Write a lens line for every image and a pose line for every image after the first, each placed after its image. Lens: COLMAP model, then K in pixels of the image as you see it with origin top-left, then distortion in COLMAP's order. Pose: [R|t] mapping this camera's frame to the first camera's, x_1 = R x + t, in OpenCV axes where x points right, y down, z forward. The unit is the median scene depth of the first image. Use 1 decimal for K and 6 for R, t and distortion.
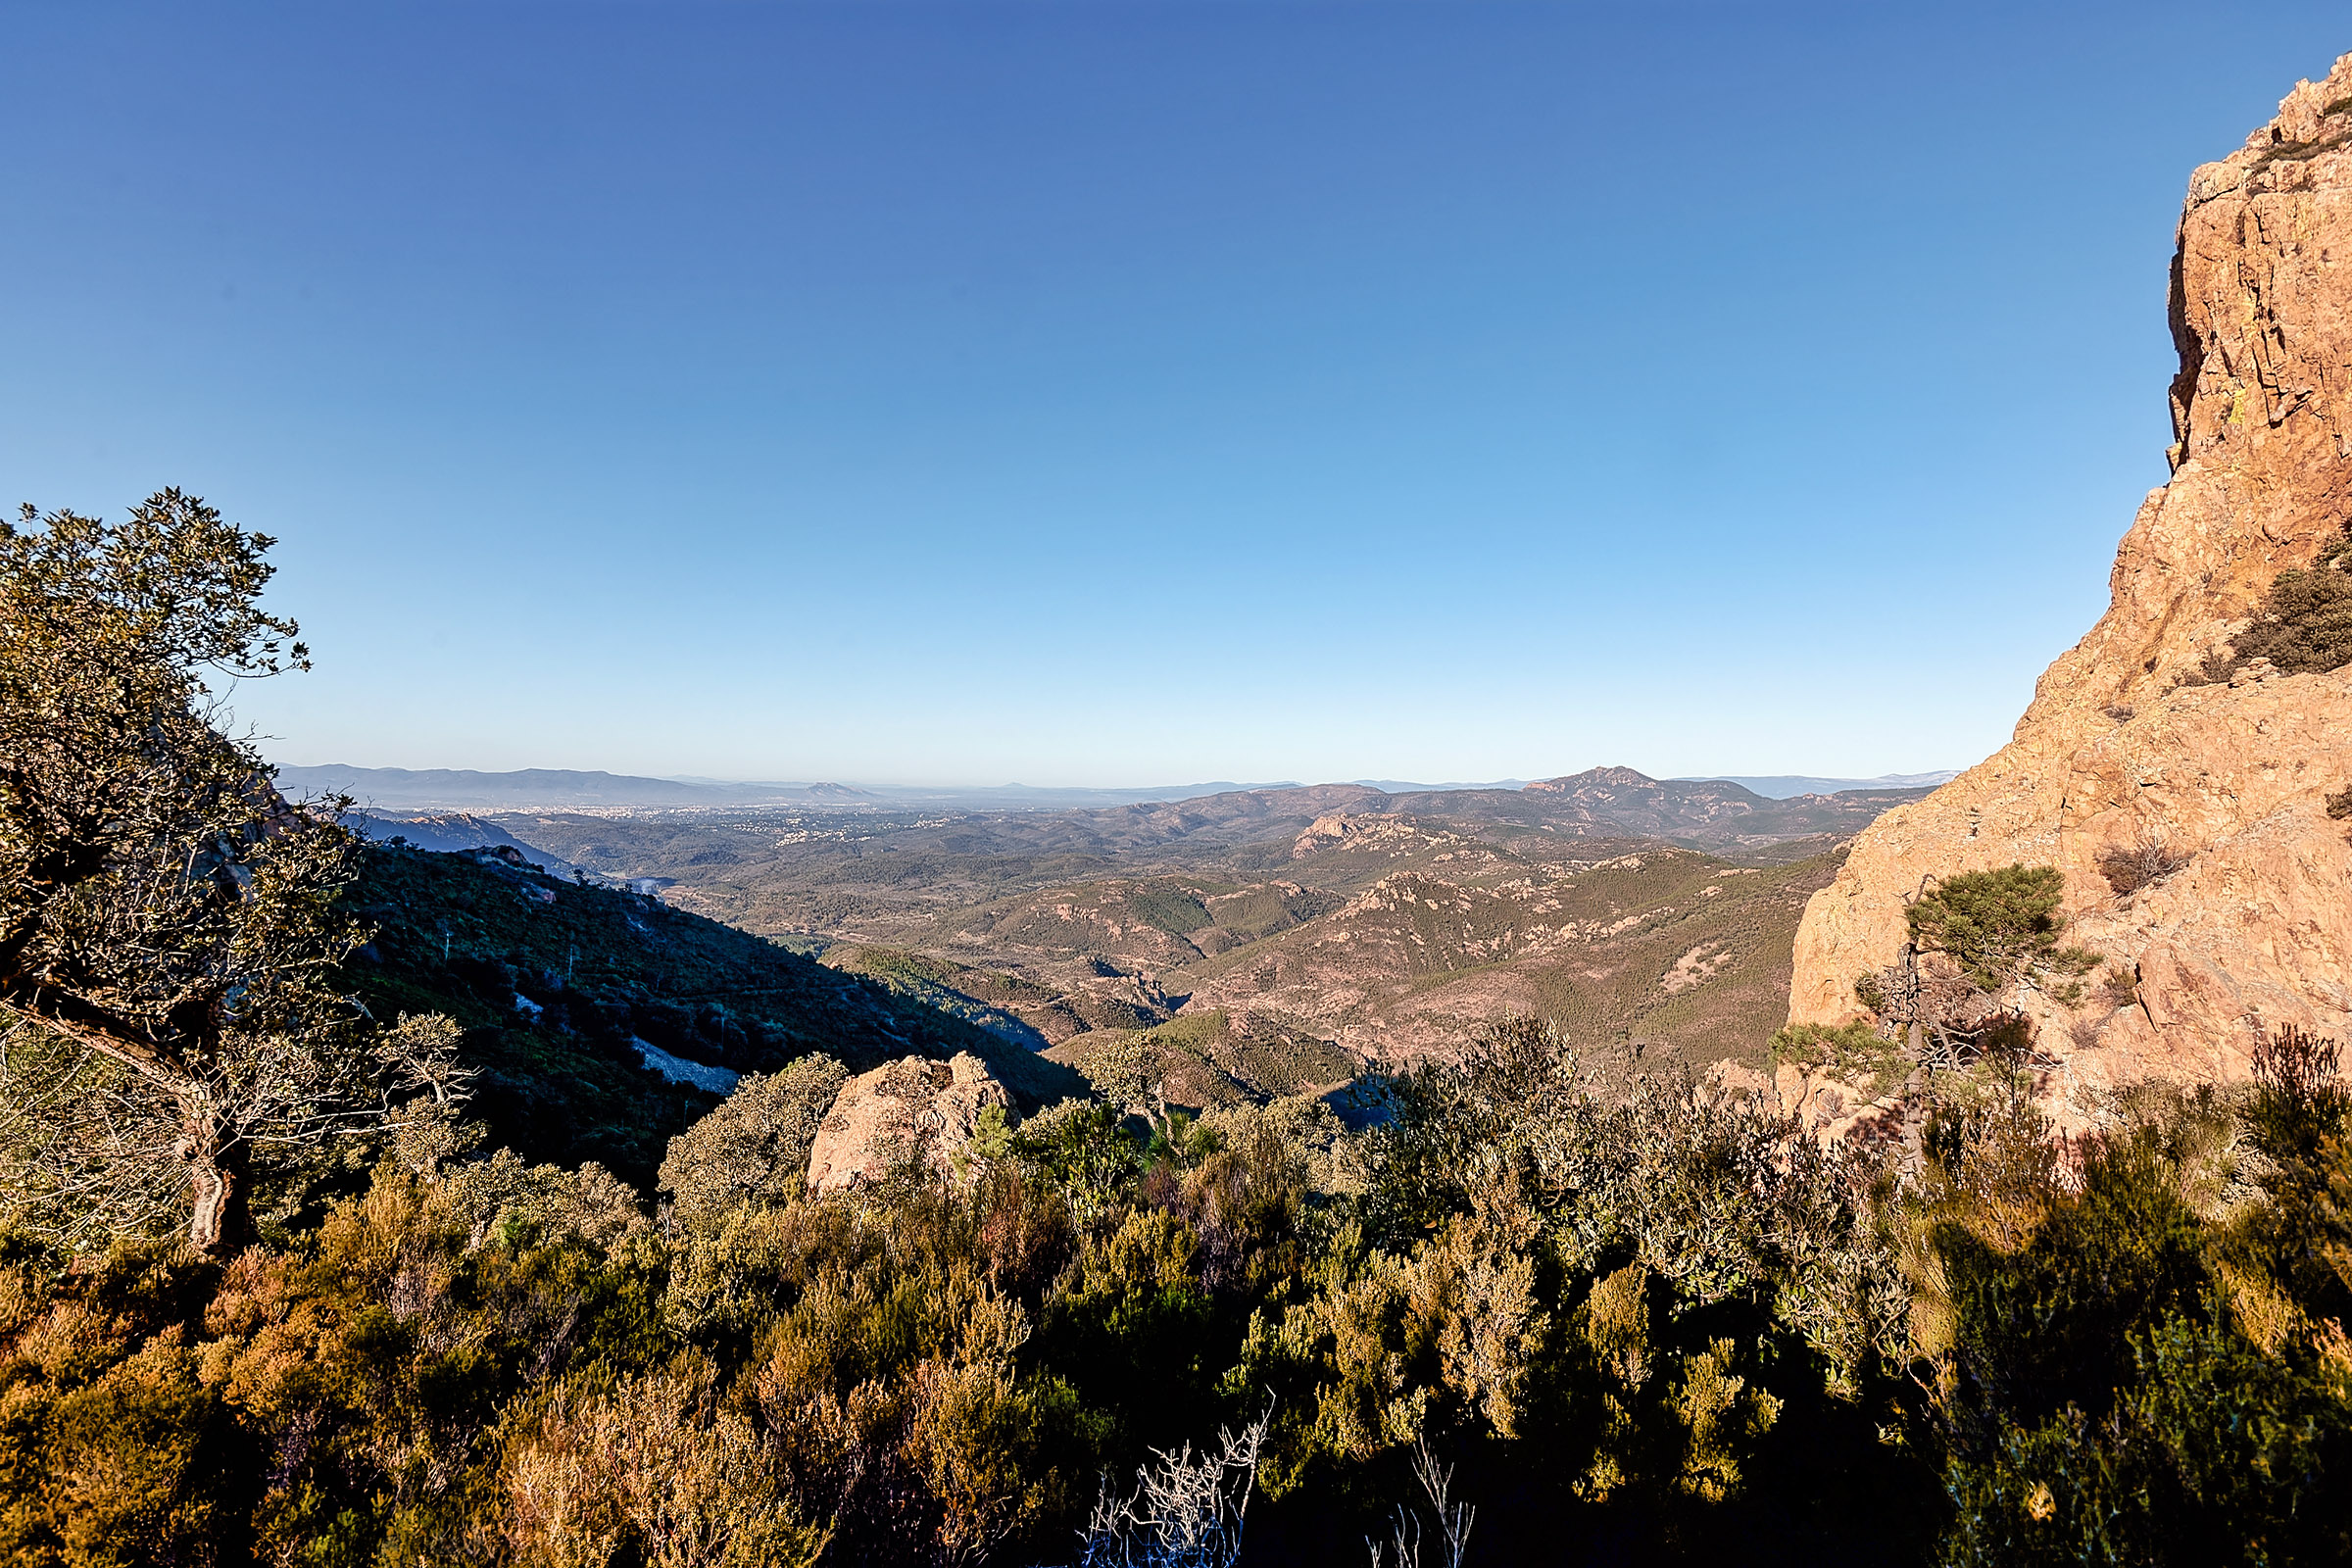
lens RADIAL K [[1061.8, 0, 1167.4], [0, 1061.8, 792.5], [0, 0, 1]] dist [-0.001991, -0.000077]
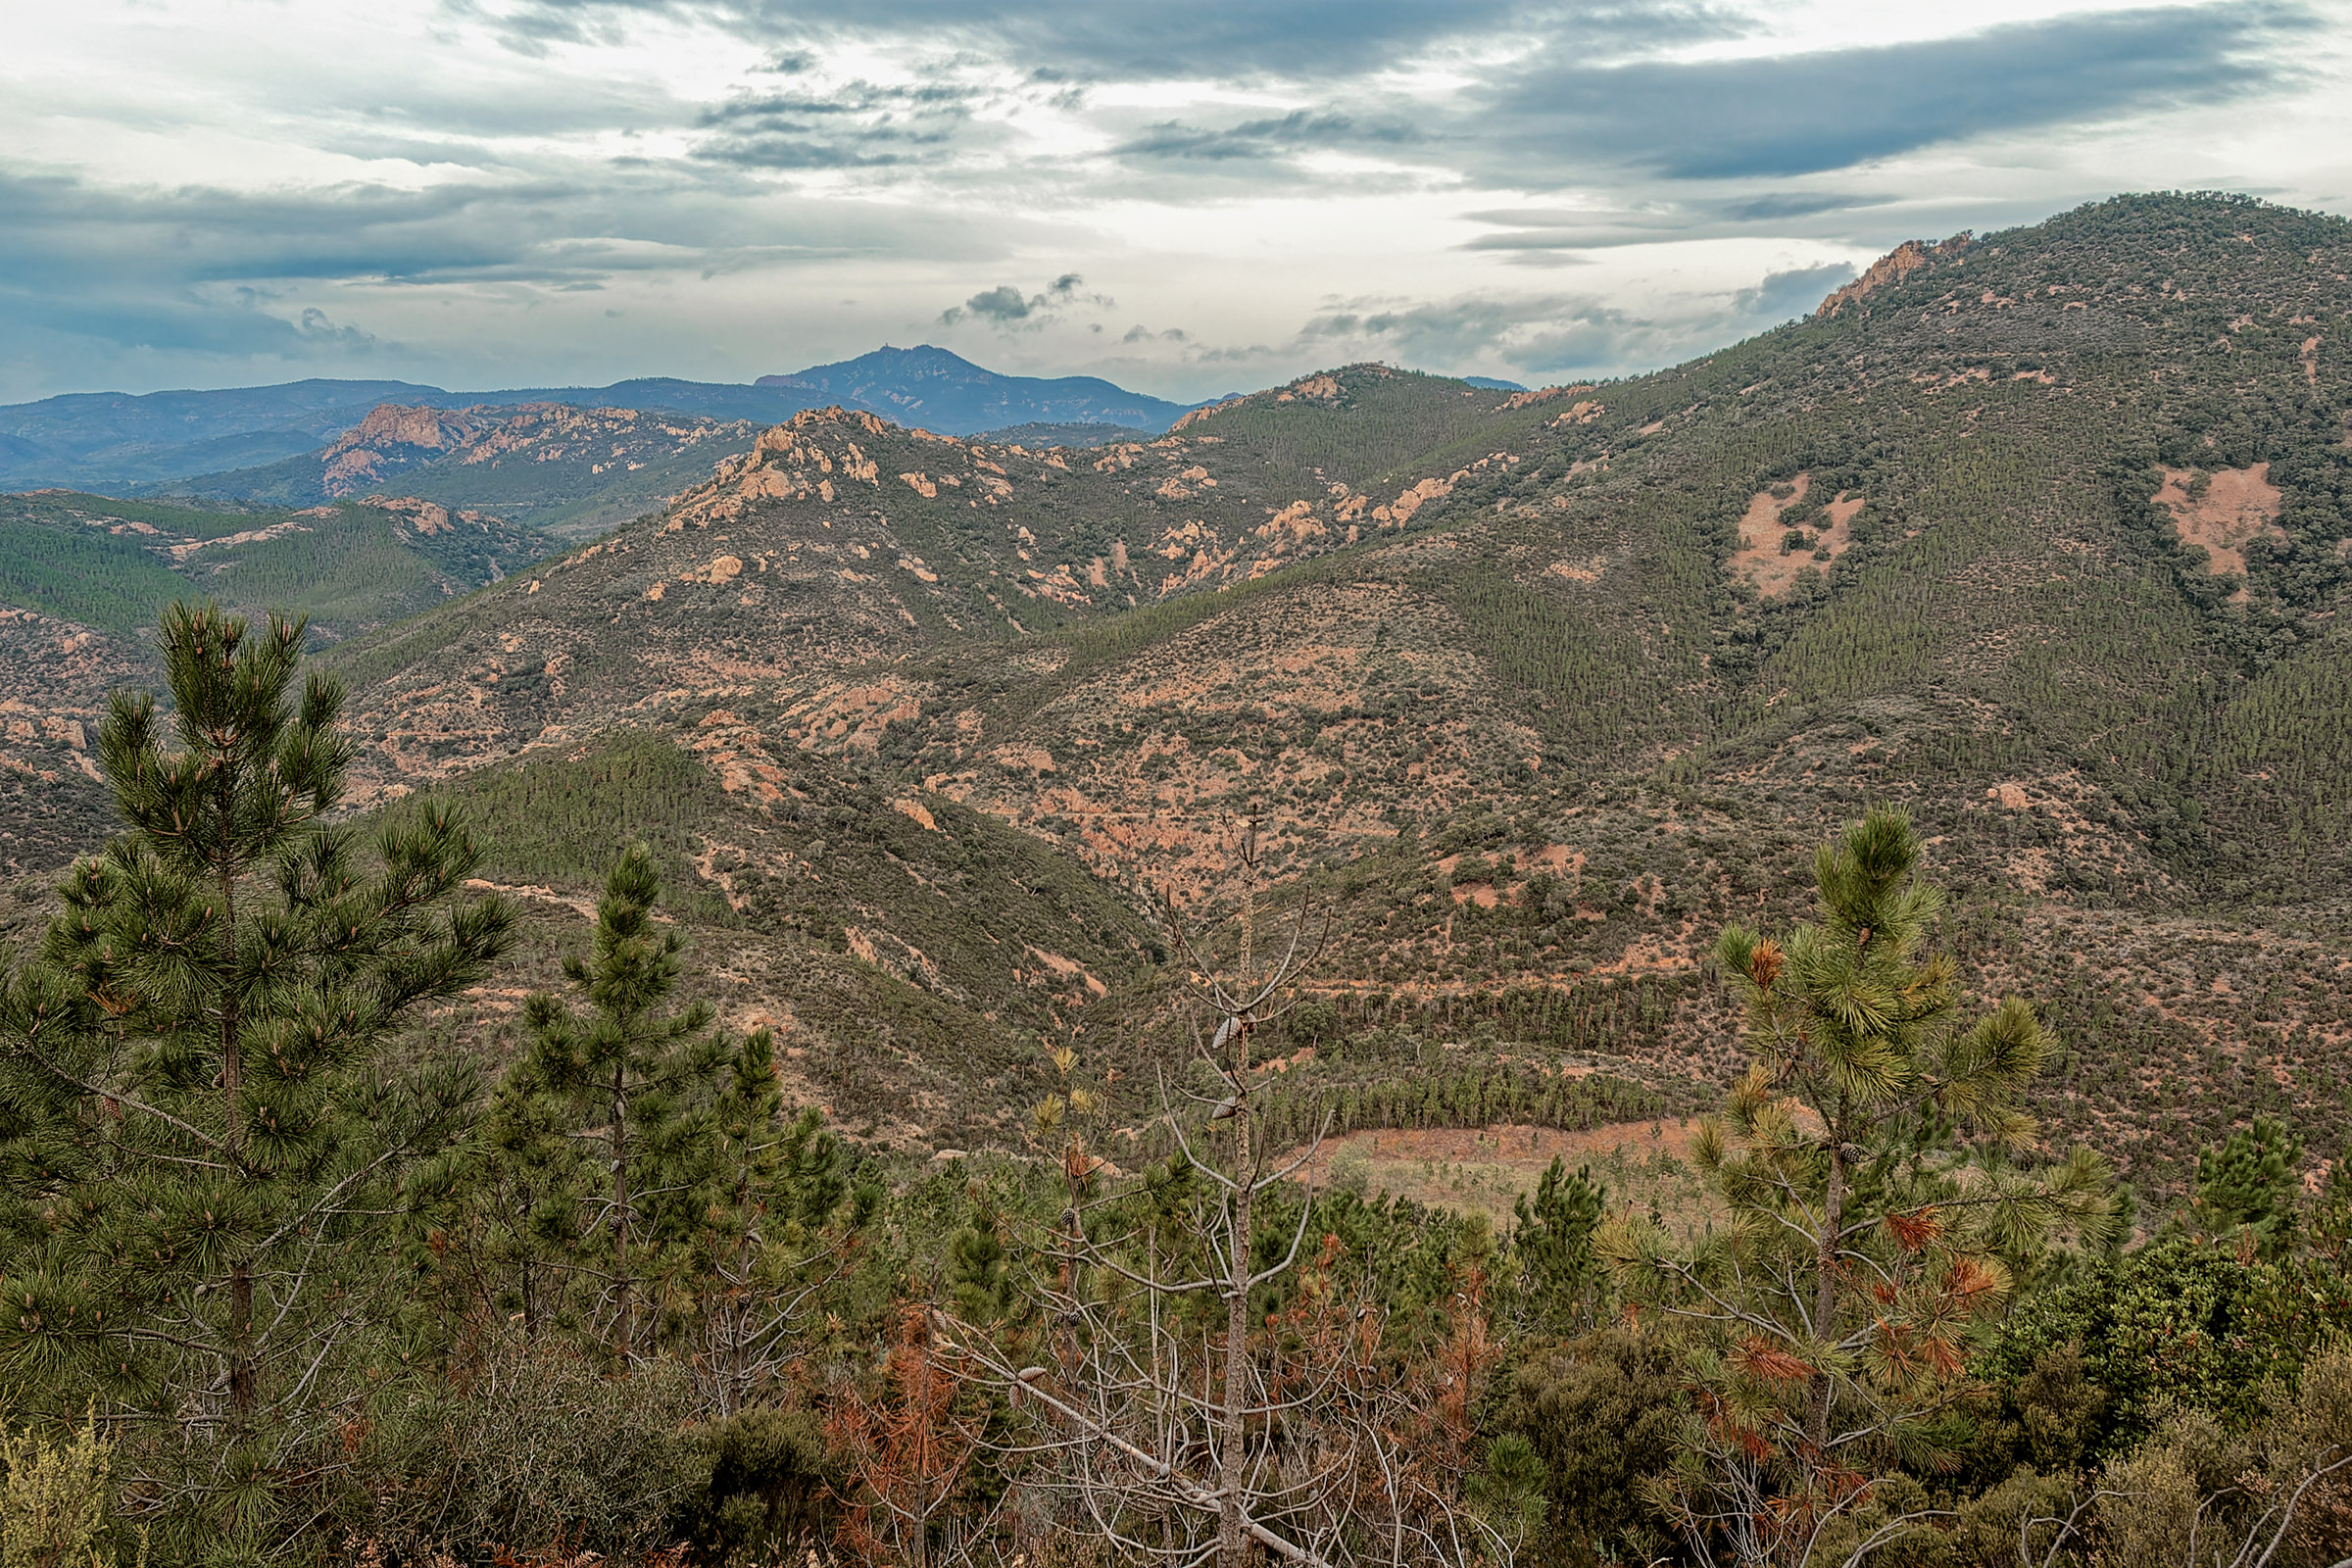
lens RADIAL K [[1945.6, 0, 1189.7], [0, 1945.6, 787.6], [0, 0, 1]] dist [0.041705, 0.002696]
pose [[0.842860, -0.097599, 0.529208, -0.052078], [-0.000679, 0.983222, 0.182412, 0.084139], [-0.538132, -0.154107, 0.828653, 0.345239]]
